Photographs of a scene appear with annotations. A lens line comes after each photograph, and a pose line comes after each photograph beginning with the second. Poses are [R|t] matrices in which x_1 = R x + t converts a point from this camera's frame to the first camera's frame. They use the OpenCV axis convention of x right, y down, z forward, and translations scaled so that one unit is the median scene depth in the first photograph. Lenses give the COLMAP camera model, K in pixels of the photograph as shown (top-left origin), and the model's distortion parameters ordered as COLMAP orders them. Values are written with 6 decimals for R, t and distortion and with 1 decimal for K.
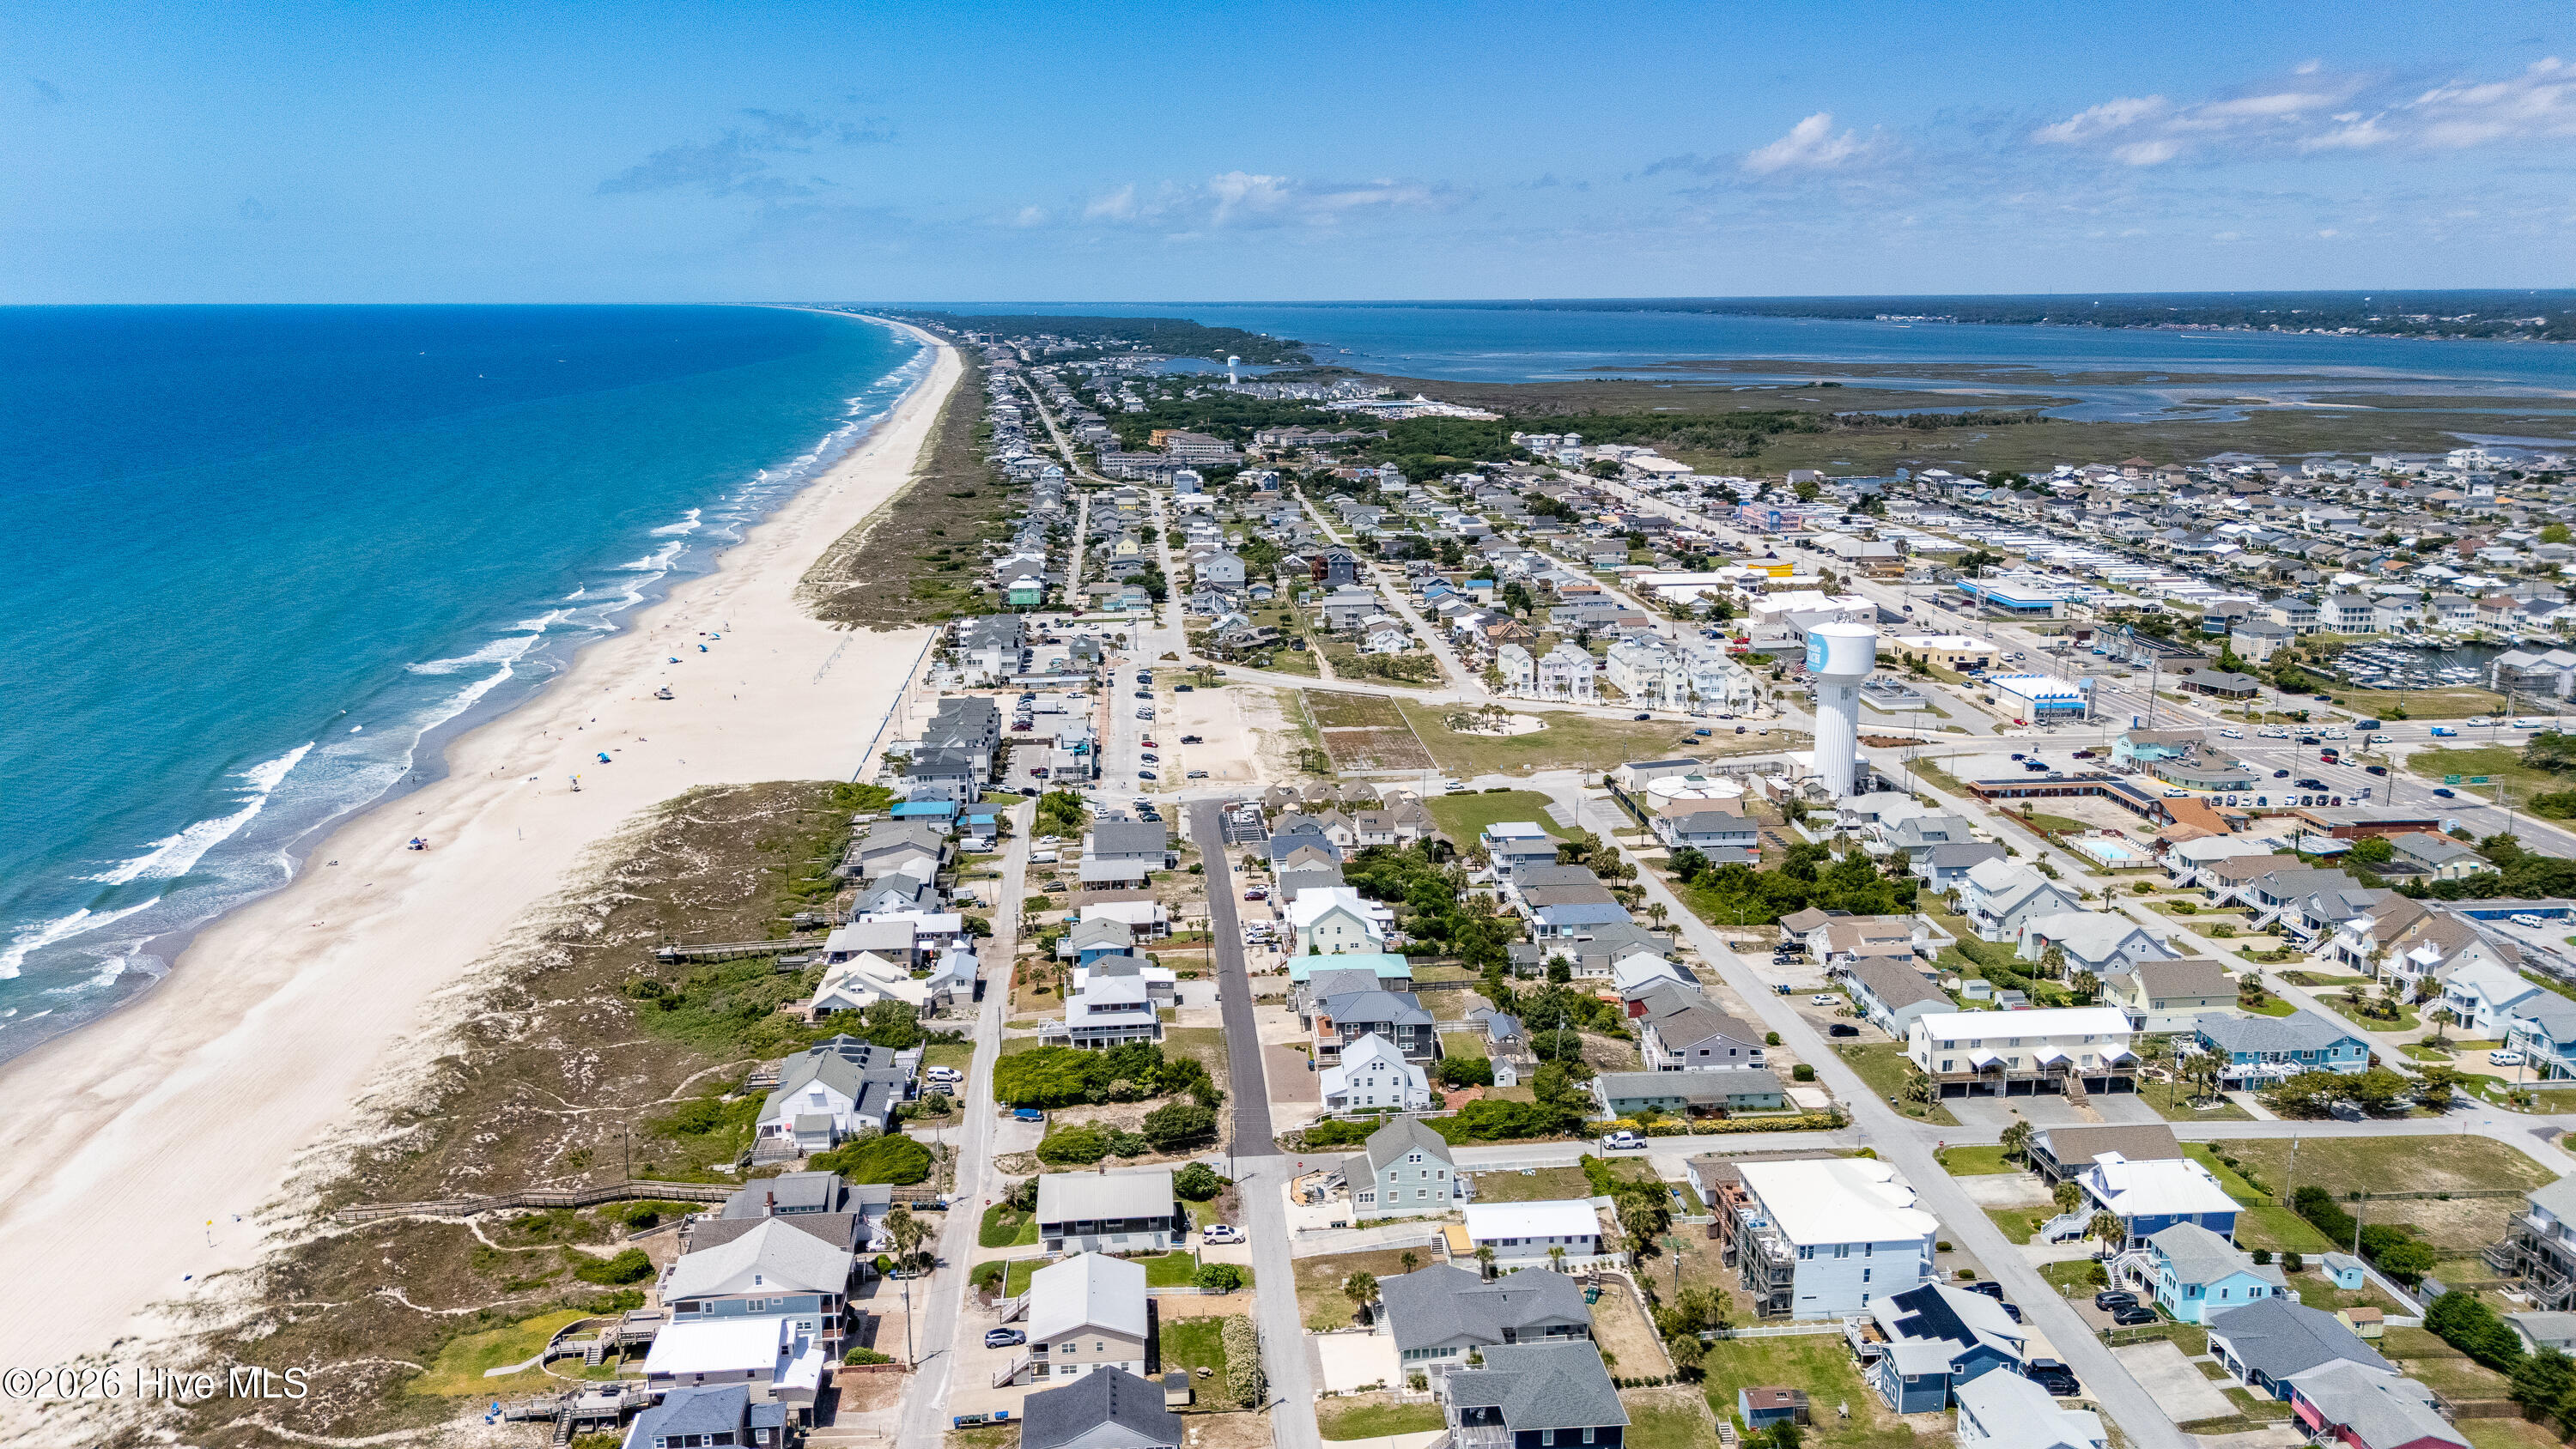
lens RADIAL K [[1884.1, 0, 1282.3], [0, 1884.1, 745.6], [0, 0, 1]] dist [0.081159, -0.077787]
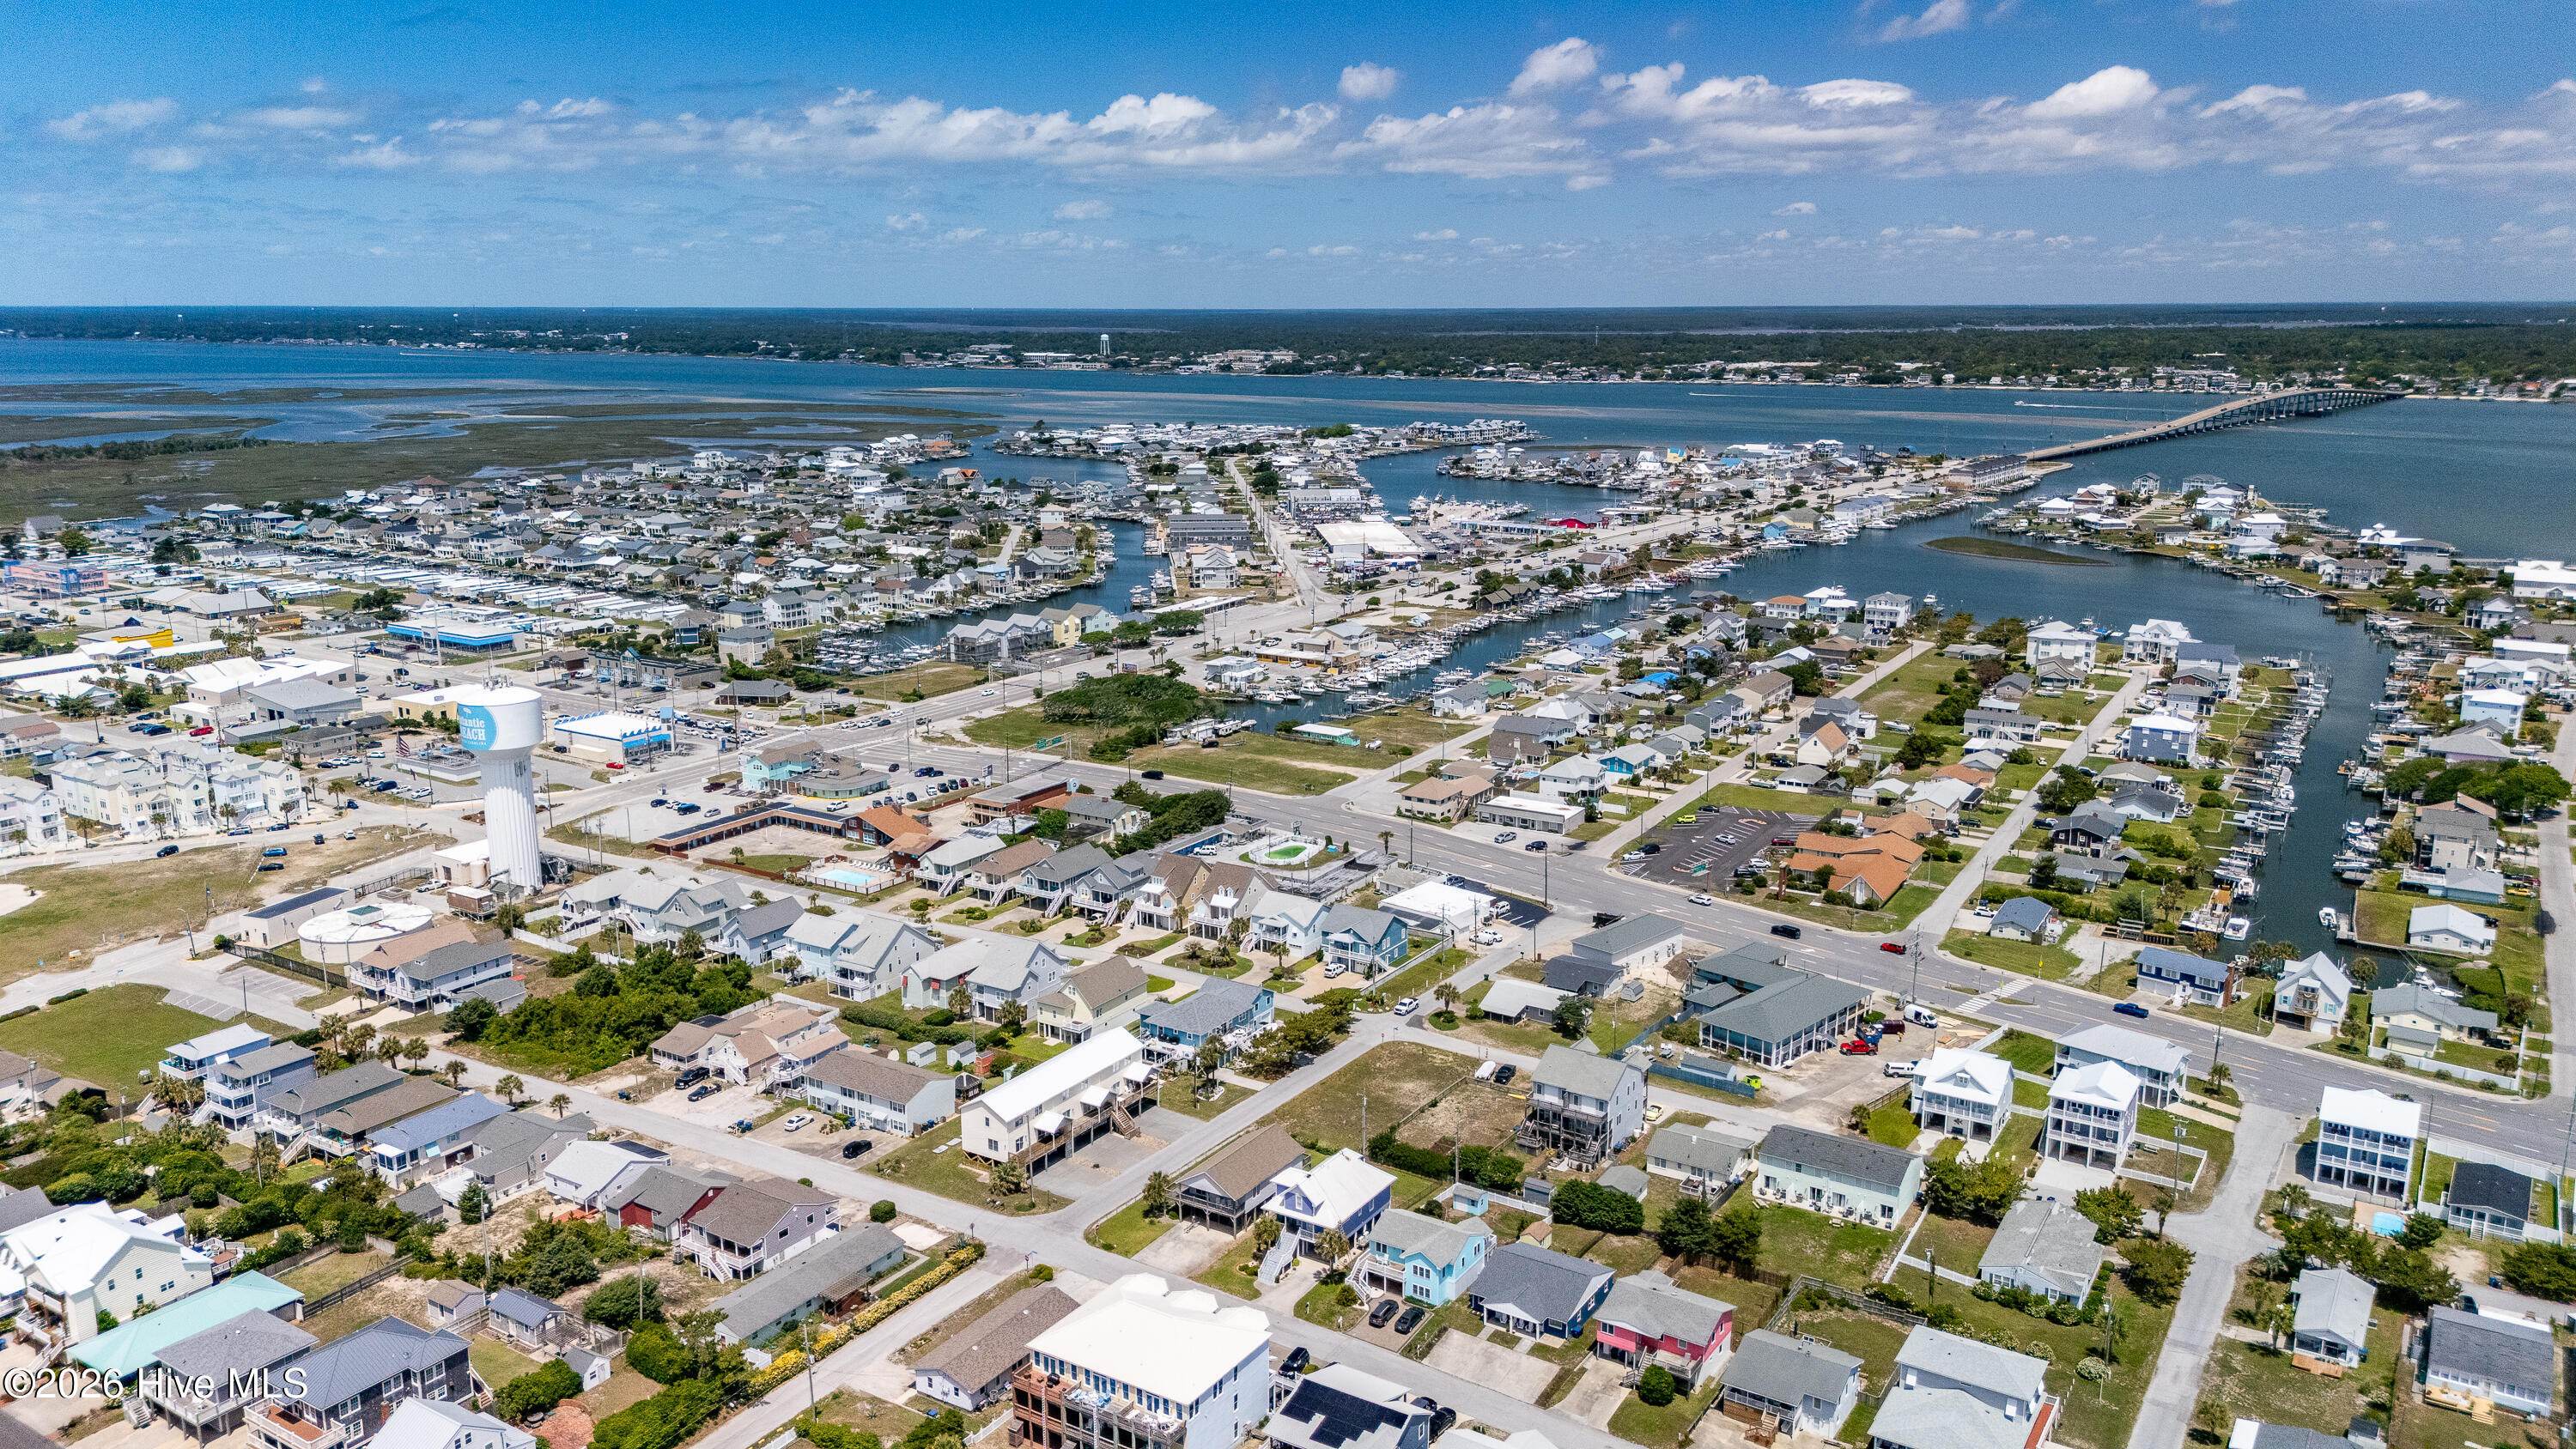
lens RADIAL K [[1884.1, 0, 1291.9], [0, 1884.1, 752.4], [0, 0, 1]] dist [0.081159, -0.077787]
pose [[0.608095, -0.181530, 0.772831, -0.215976], [0.184676, 0.979144, 0.084681, -0.062039], [-0.772085, 0.091229, 0.628937, 0.281273]]
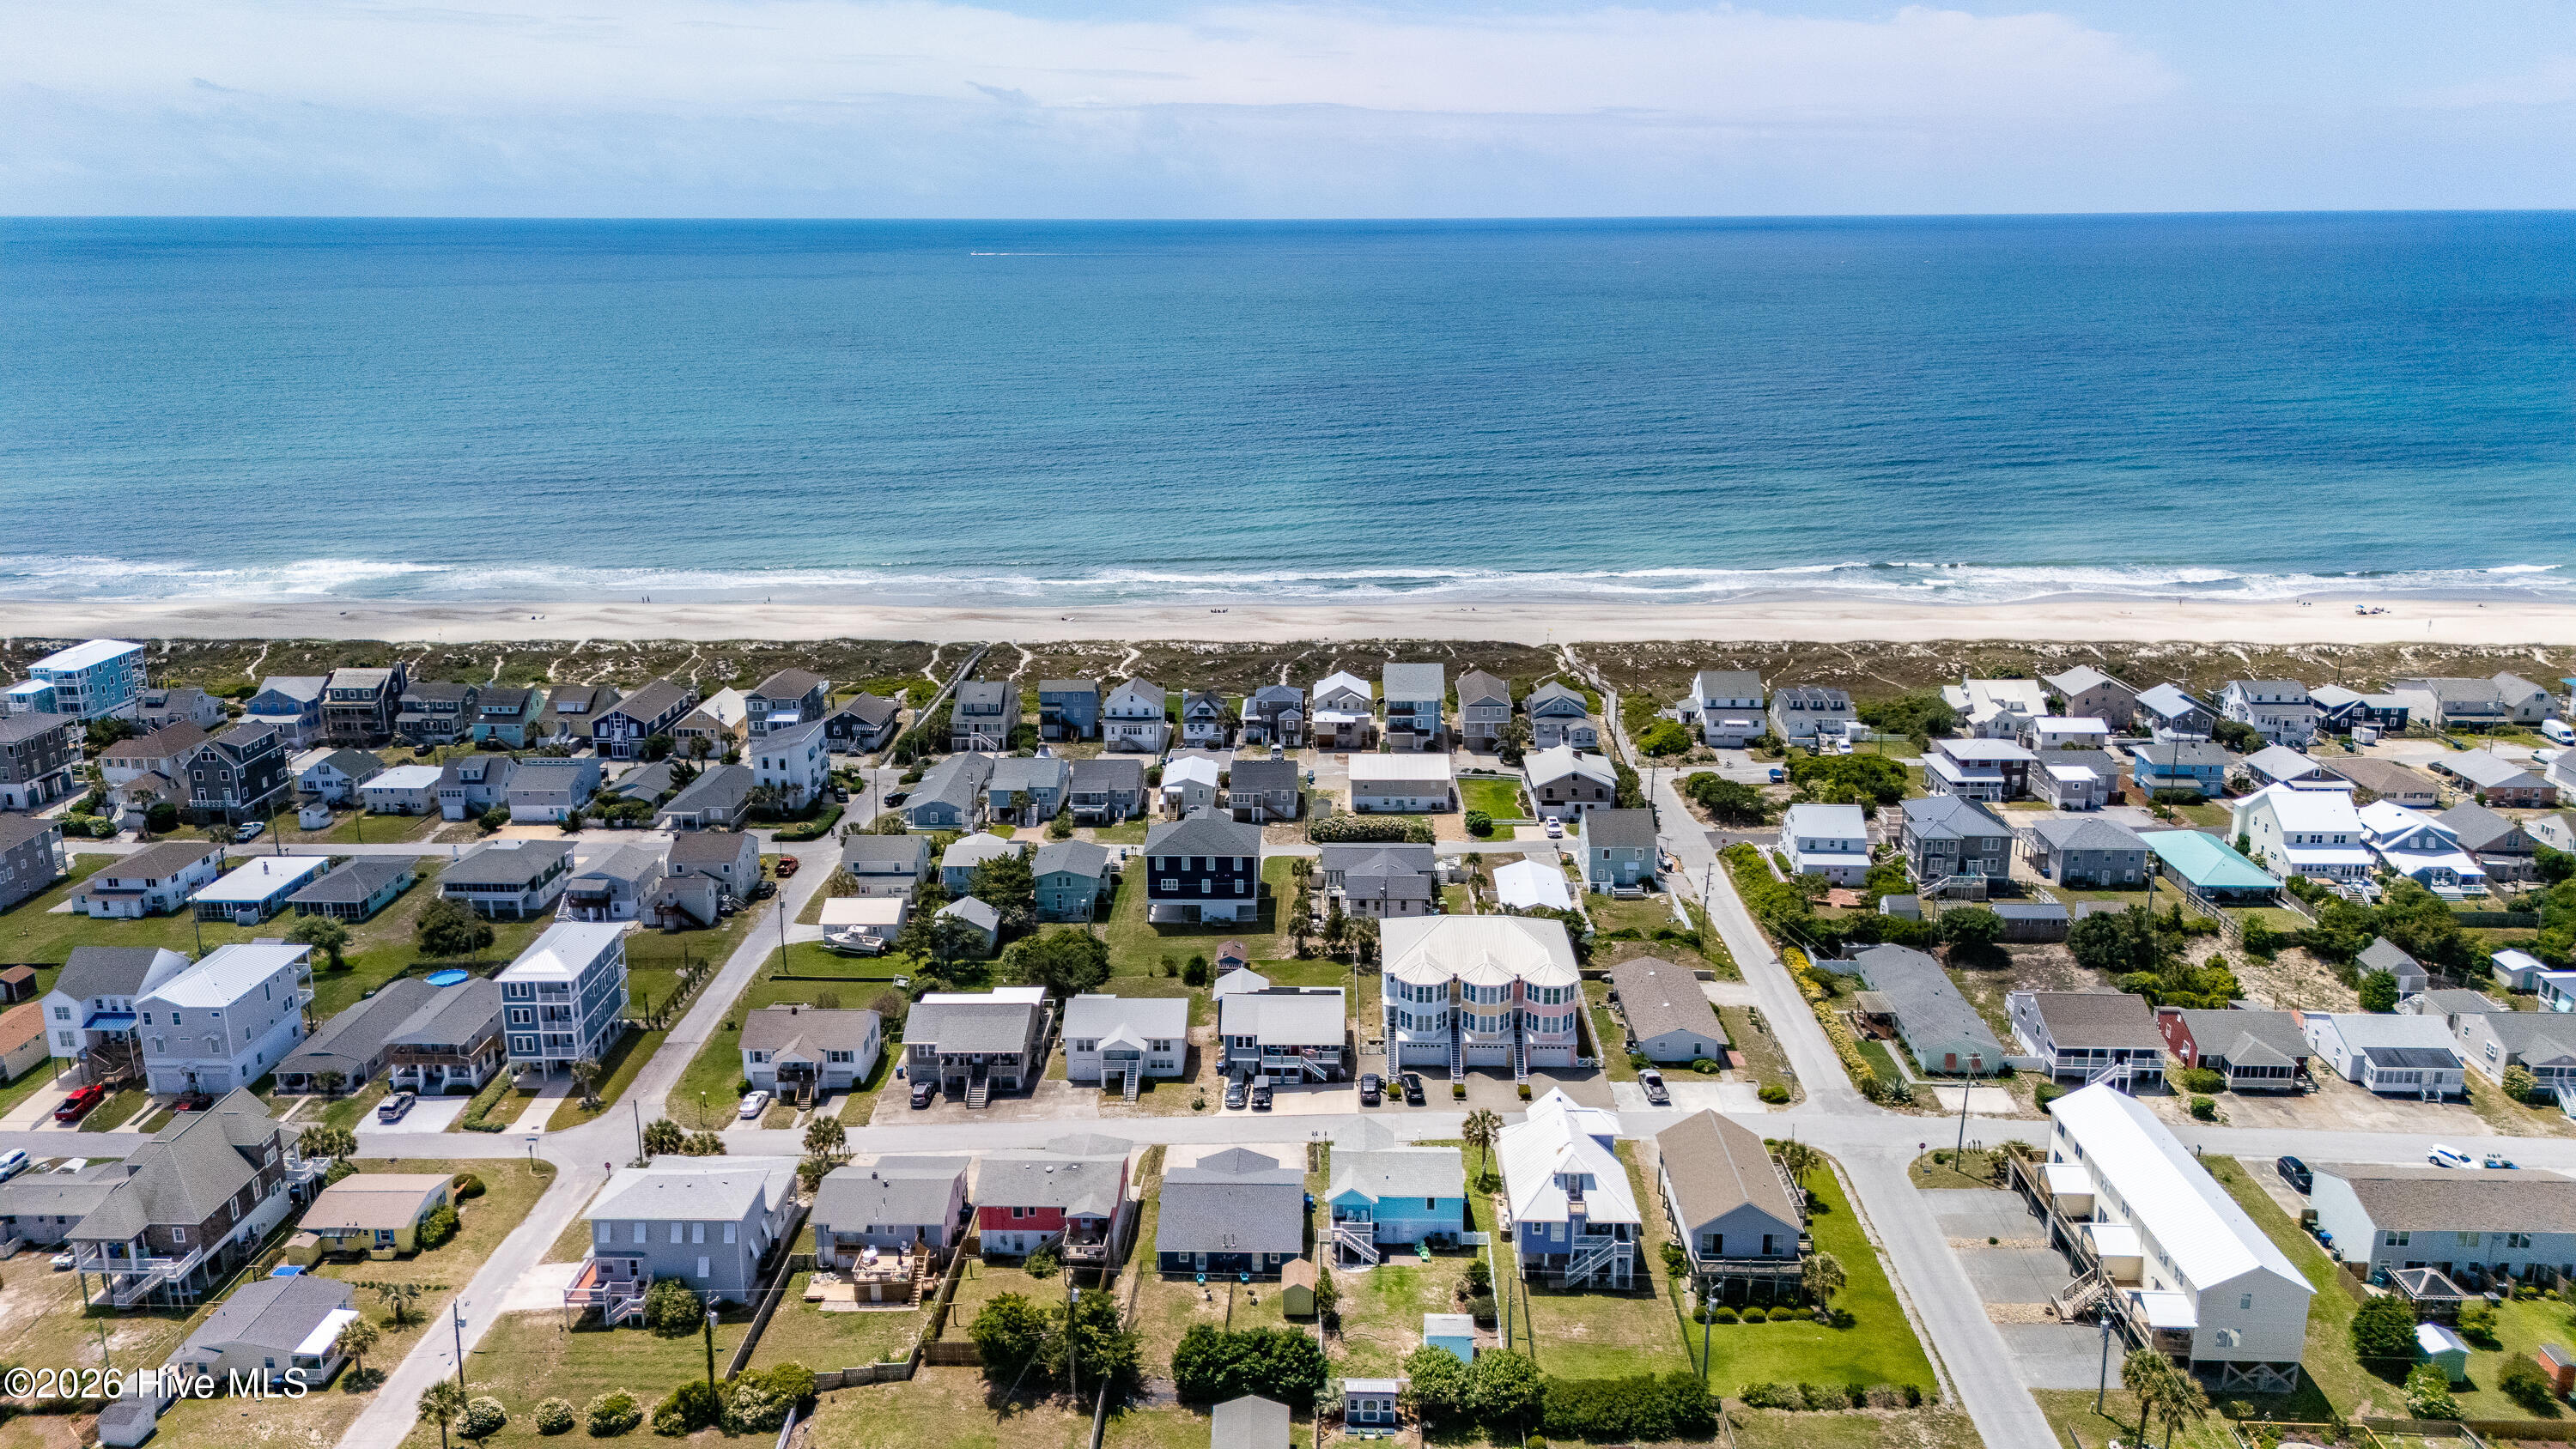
lens RADIAL K [[1884.1, 0, 1265.8], [0, 1884.1, 742.4], [0, 0, 1]] dist [0.081159, -0.077787]
pose [[-0.123091, 0.275017, -0.953527, 0.836175], [-0.225309, 0.927999, 0.296740, -0.072784], [0.966480, 0.251364, -0.052265, 0.680973]]
